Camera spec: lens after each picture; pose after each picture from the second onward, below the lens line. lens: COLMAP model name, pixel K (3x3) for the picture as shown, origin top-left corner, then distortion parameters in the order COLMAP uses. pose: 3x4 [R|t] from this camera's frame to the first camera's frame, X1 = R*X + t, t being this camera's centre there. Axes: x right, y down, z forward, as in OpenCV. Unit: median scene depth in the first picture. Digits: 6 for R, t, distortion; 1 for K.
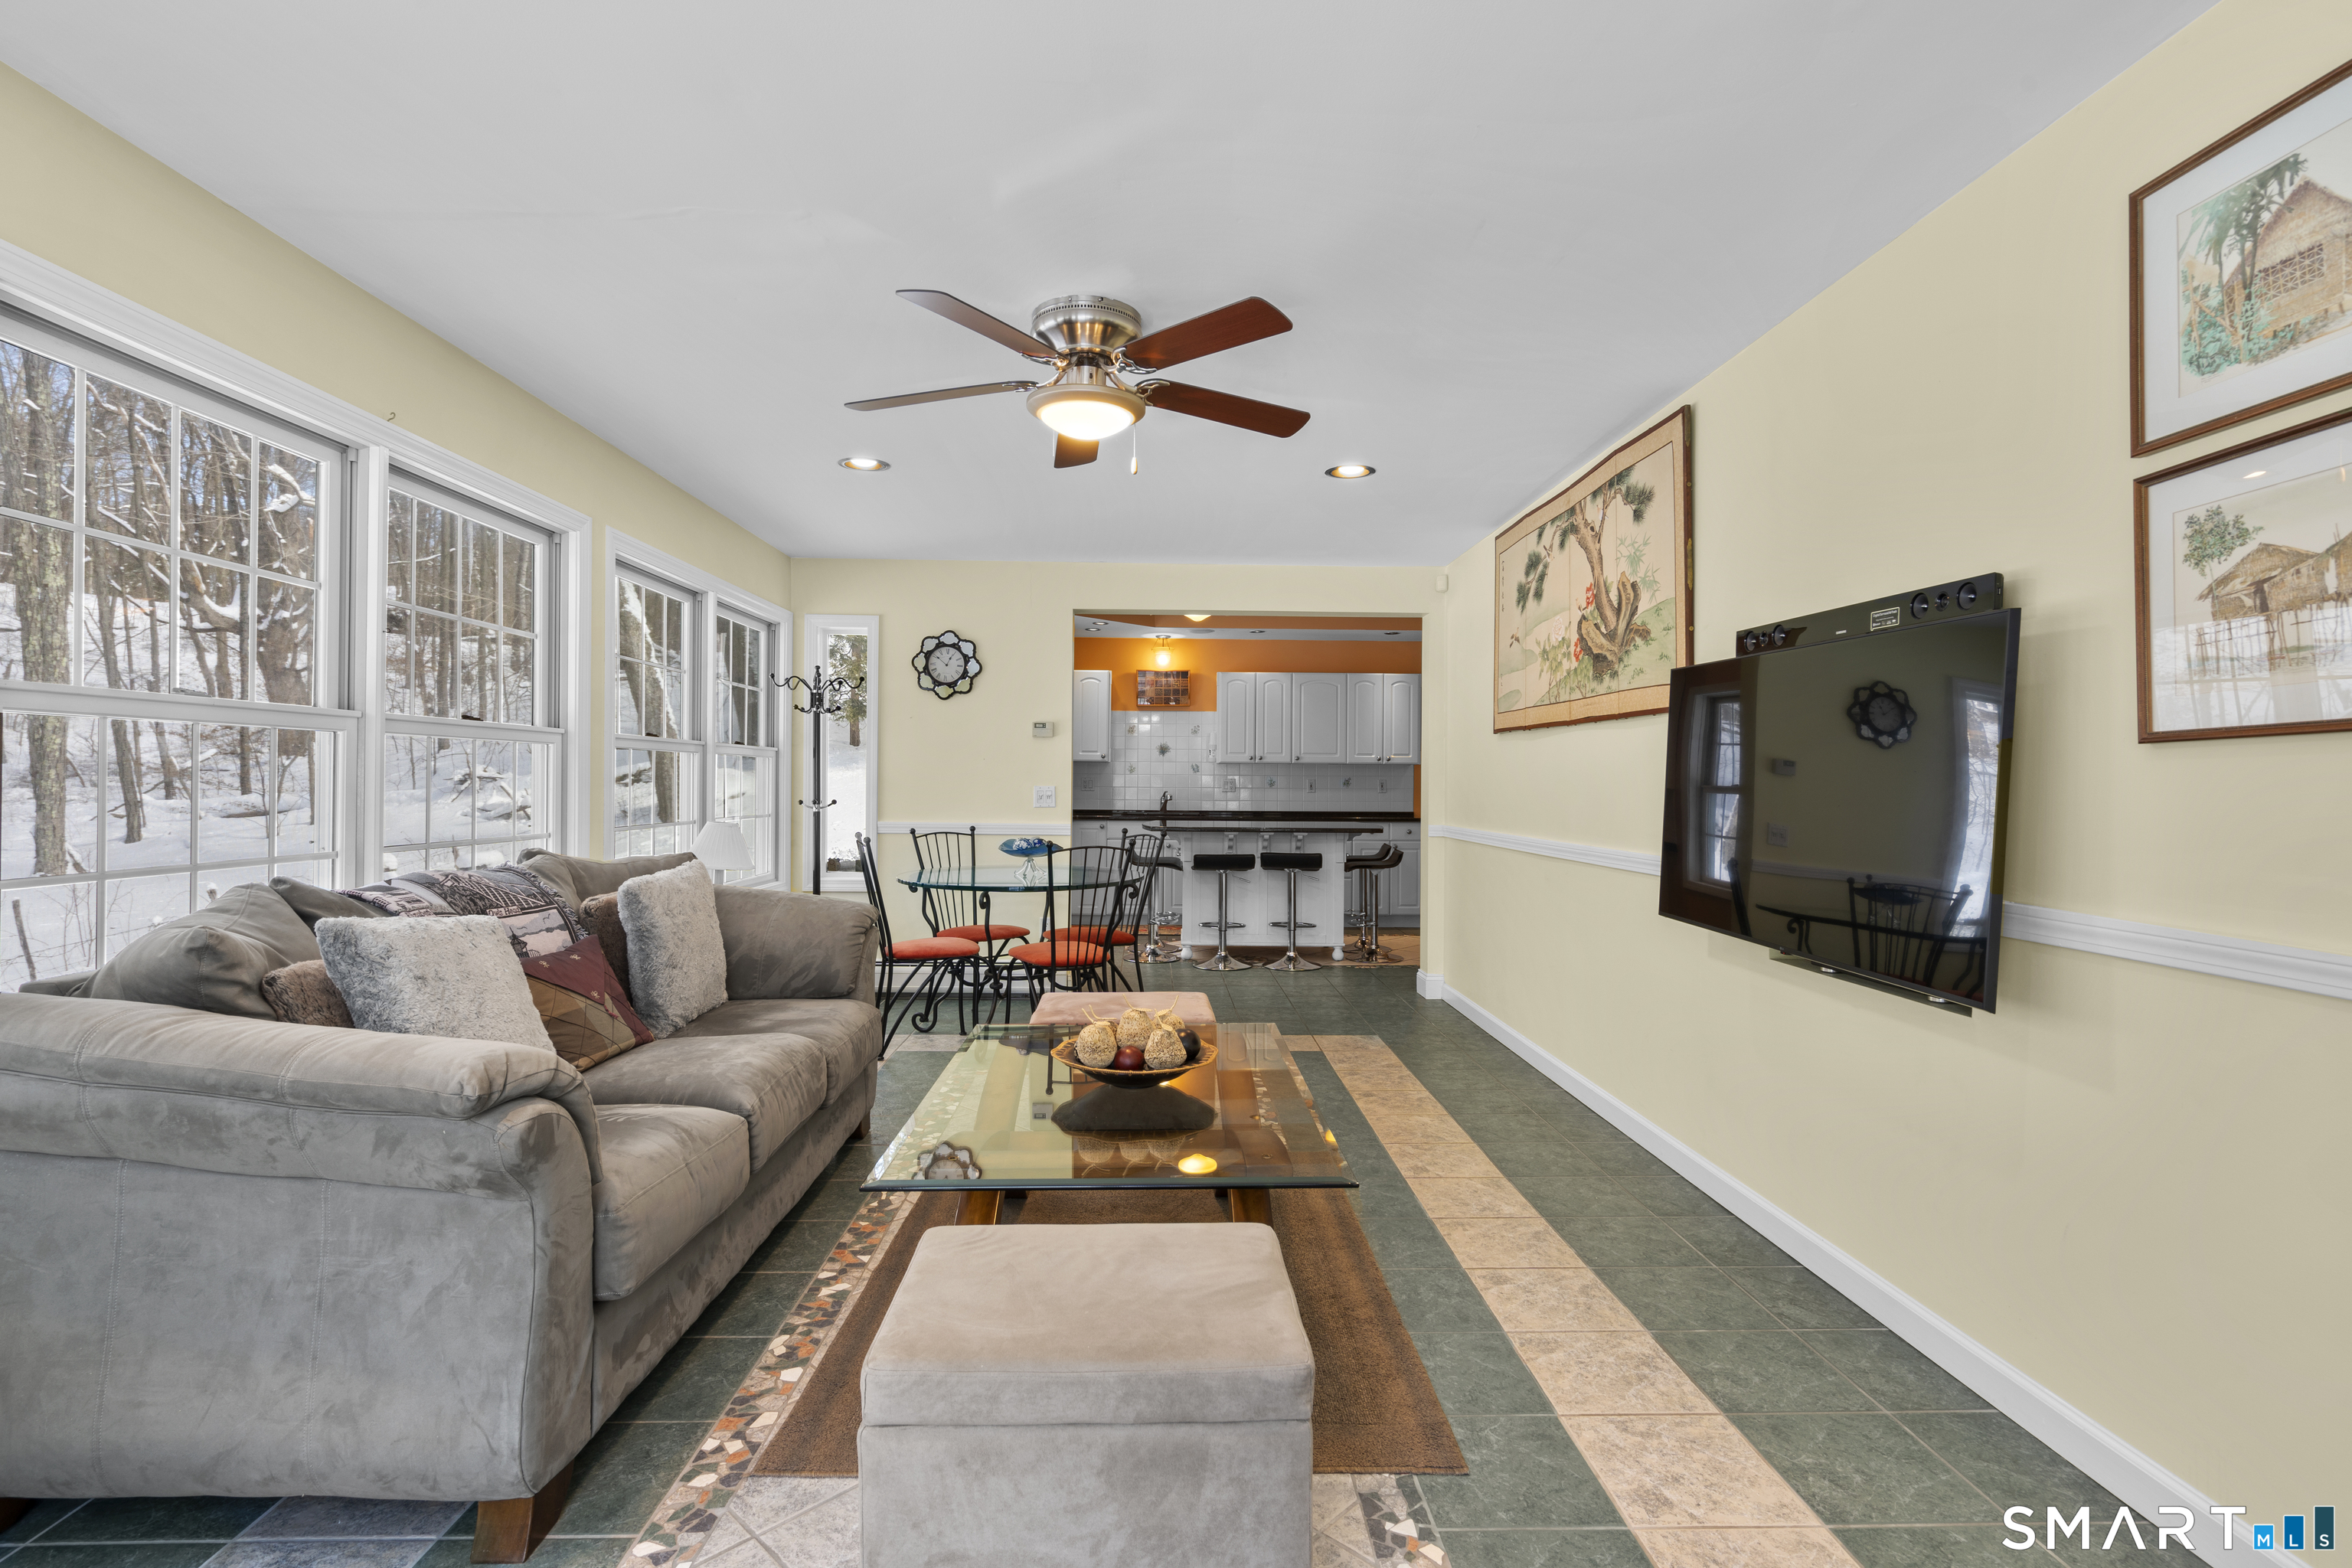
lens RADIAL K [[1086.2, 0, 1173.8], [0, 1086.2, 779.6], [0, 0, 1]] dist [0.001218, 0.000349]
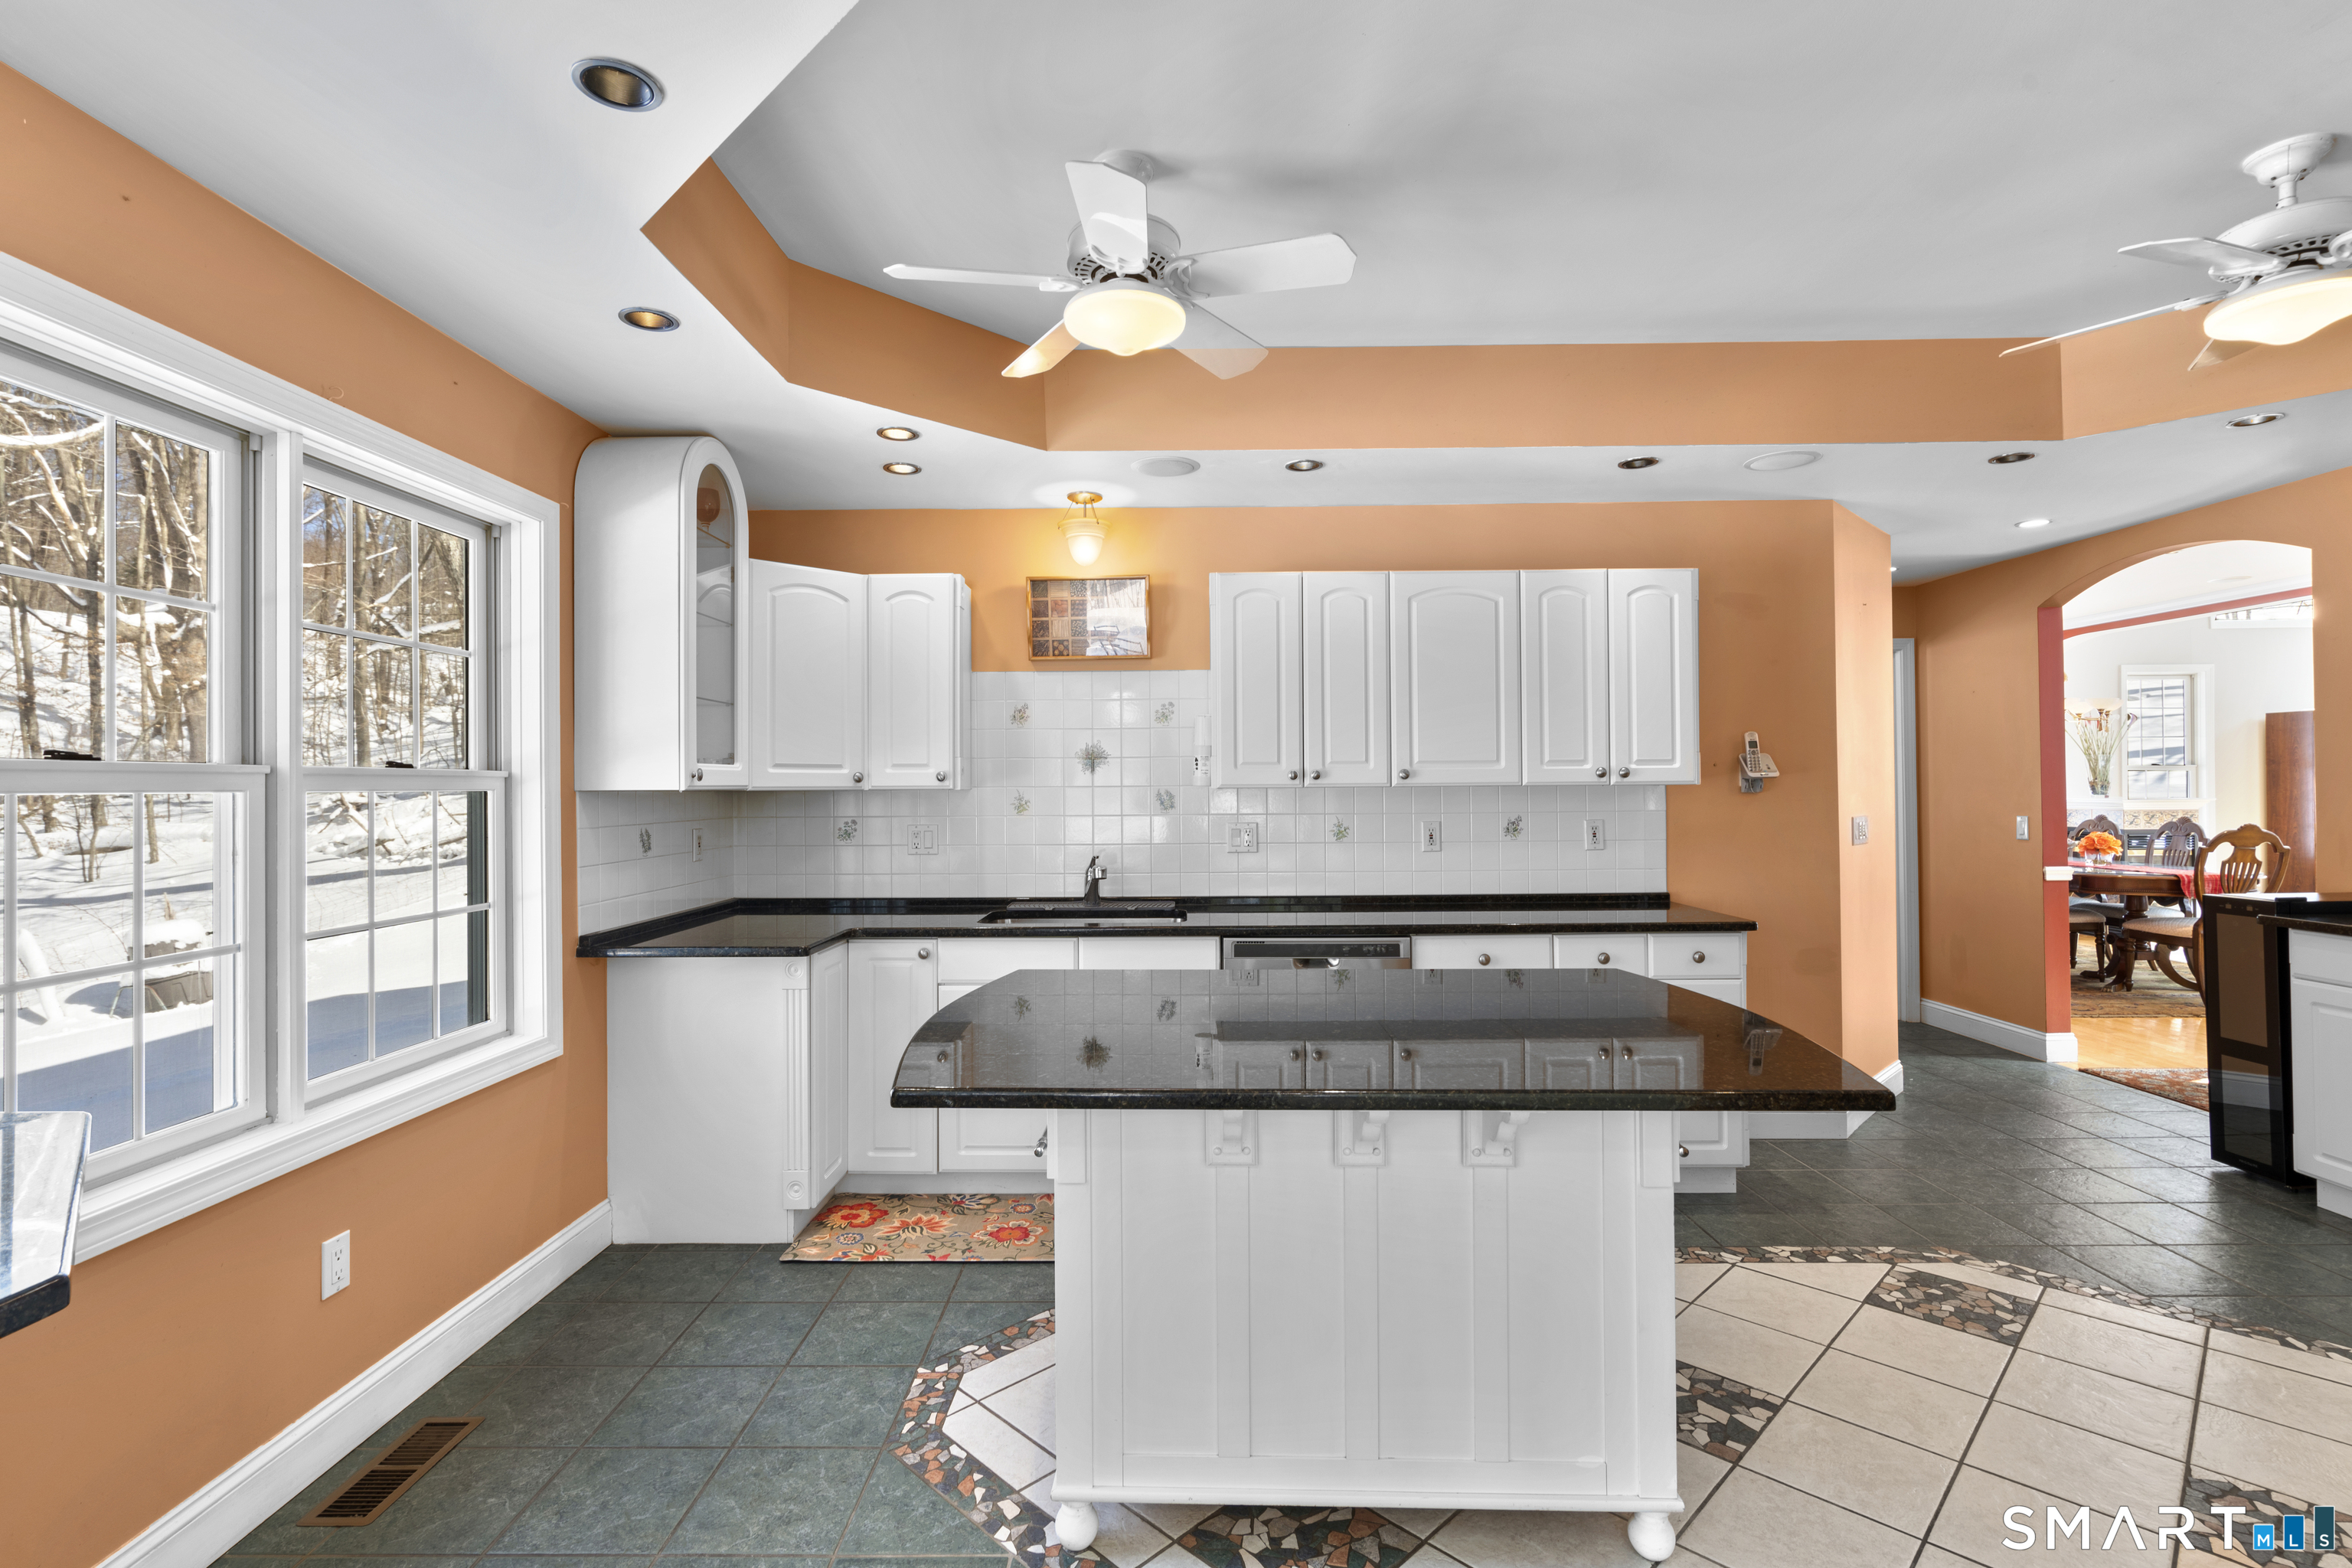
lens RADIAL K [[1086.2, 0, 1173.8], [0, 1086.2, 779.6], [0, 0, 1]] dist [0.001218, 0.000349]
pose [[0.999820, -0.015673, -0.010723, 0.027845], [0.015586, 0.999845, -0.008215, -0.014640], [0.010850, 0.008046, 0.999909, 0.552673]]
